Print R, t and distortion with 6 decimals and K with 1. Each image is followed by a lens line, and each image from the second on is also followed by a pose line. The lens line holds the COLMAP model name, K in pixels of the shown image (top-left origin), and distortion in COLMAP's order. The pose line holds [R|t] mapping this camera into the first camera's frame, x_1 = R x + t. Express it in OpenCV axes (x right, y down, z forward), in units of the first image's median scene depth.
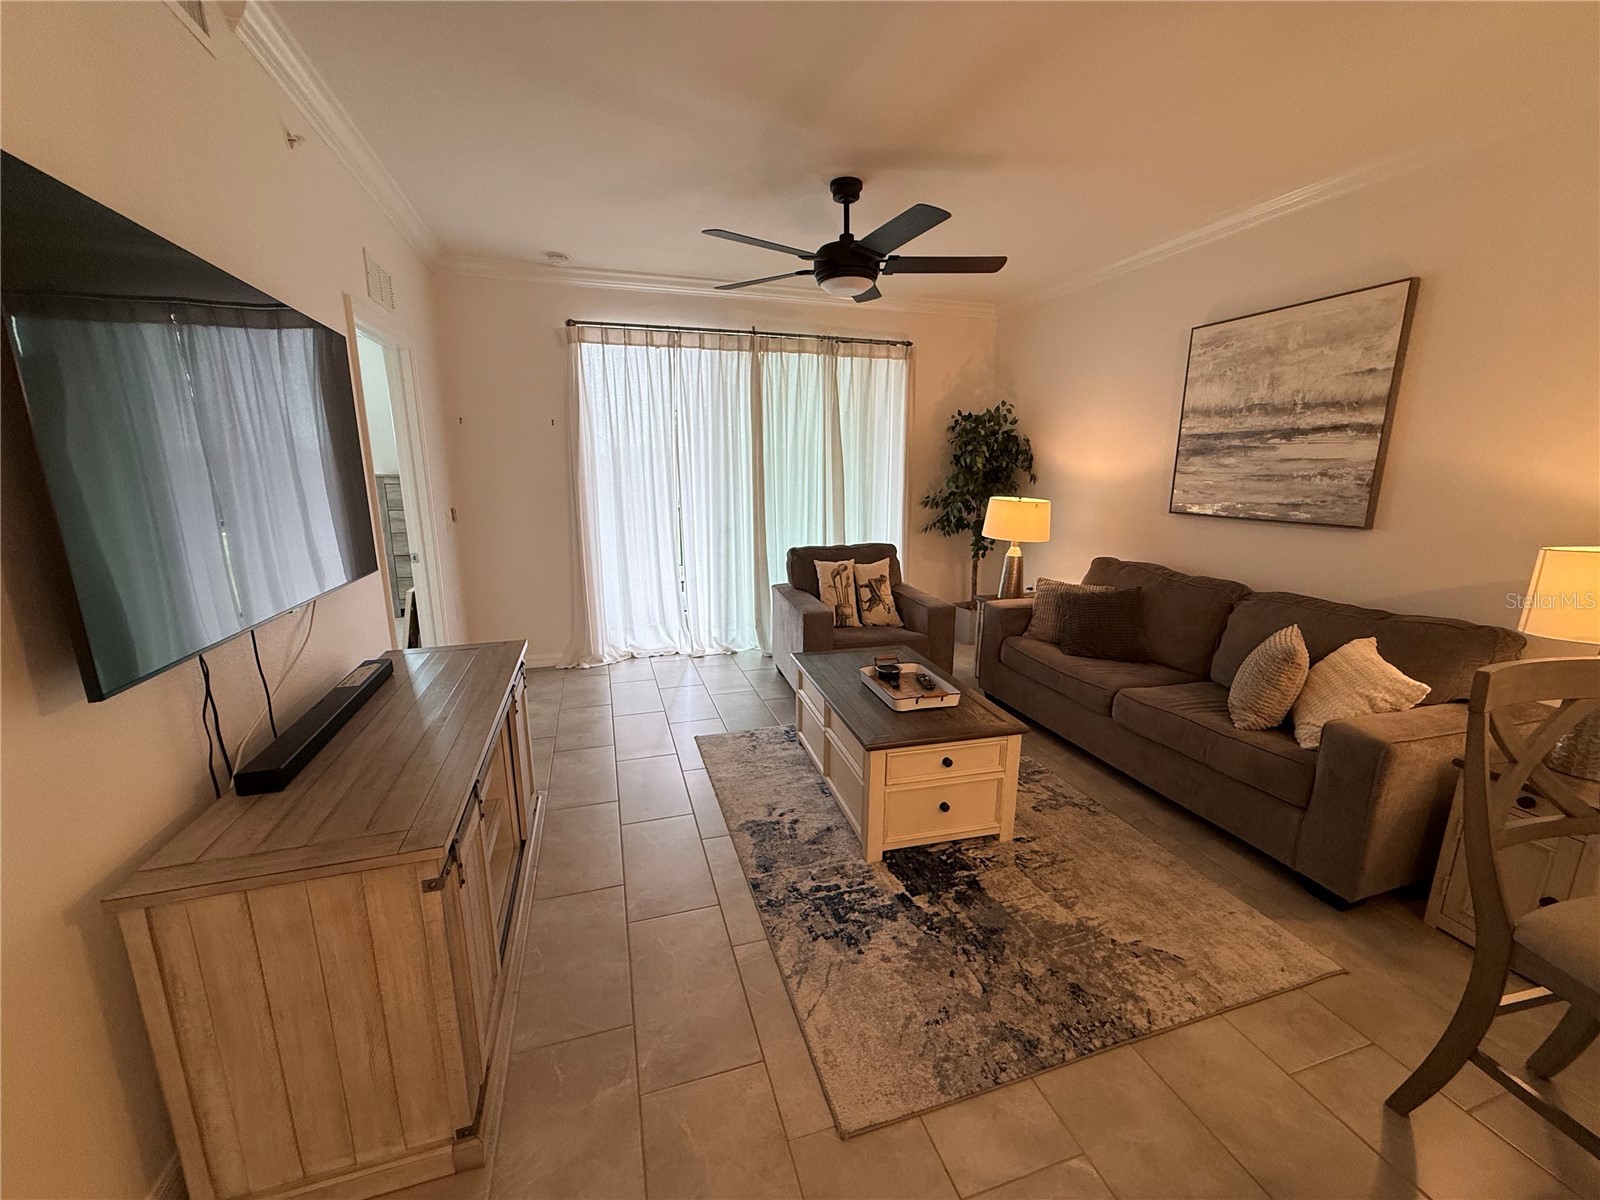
lens RADIAL K [[633.6, 0, 800.8], [0, 633.6, 597.5], [0, 0, 1]] dist [-0.000534, 0.000943]
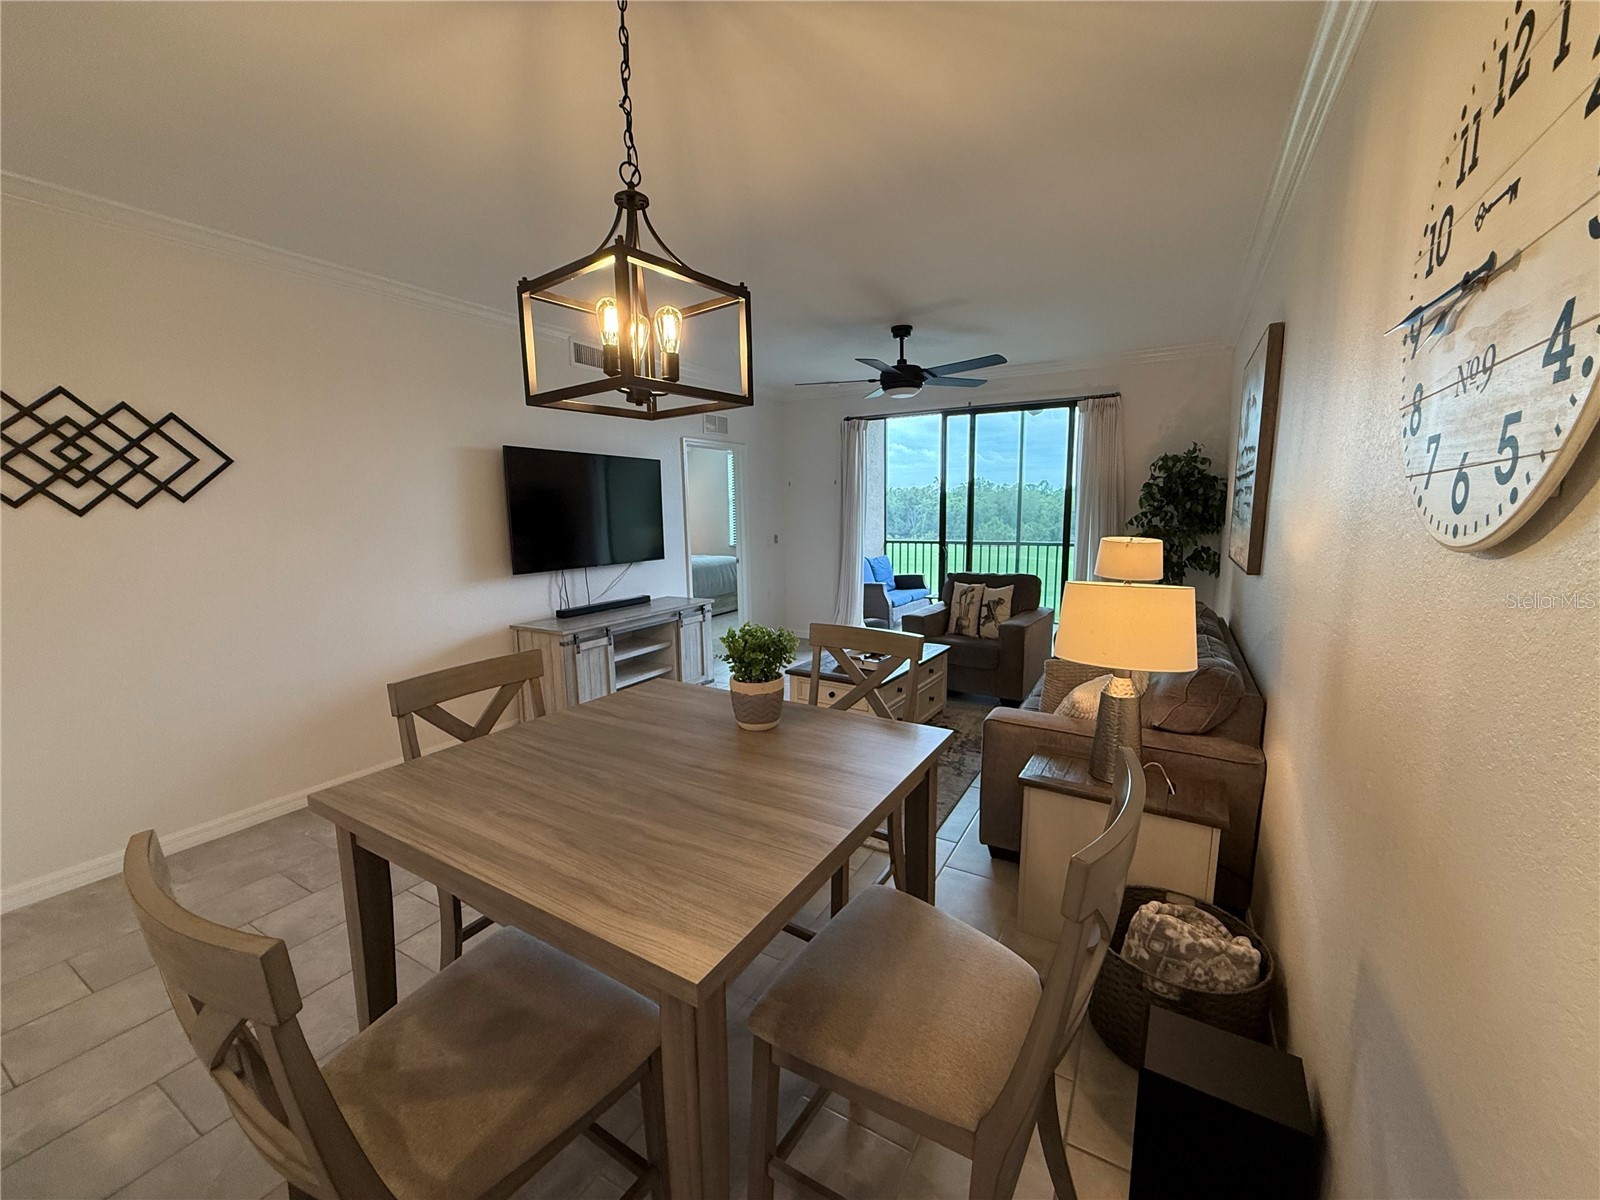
lens RADIAL K [[633.6, 0, 807.6], [0, 633.6, 603.1], [0, 0, 1]] dist [-0.000534, 0.000943]
pose [[0.680035, 0.104373, -0.725713, 0.975888], [-0.139827, 0.990111, 0.011373, 0.014924], [0.719723, 0.093740, 0.687904, -0.131825]]
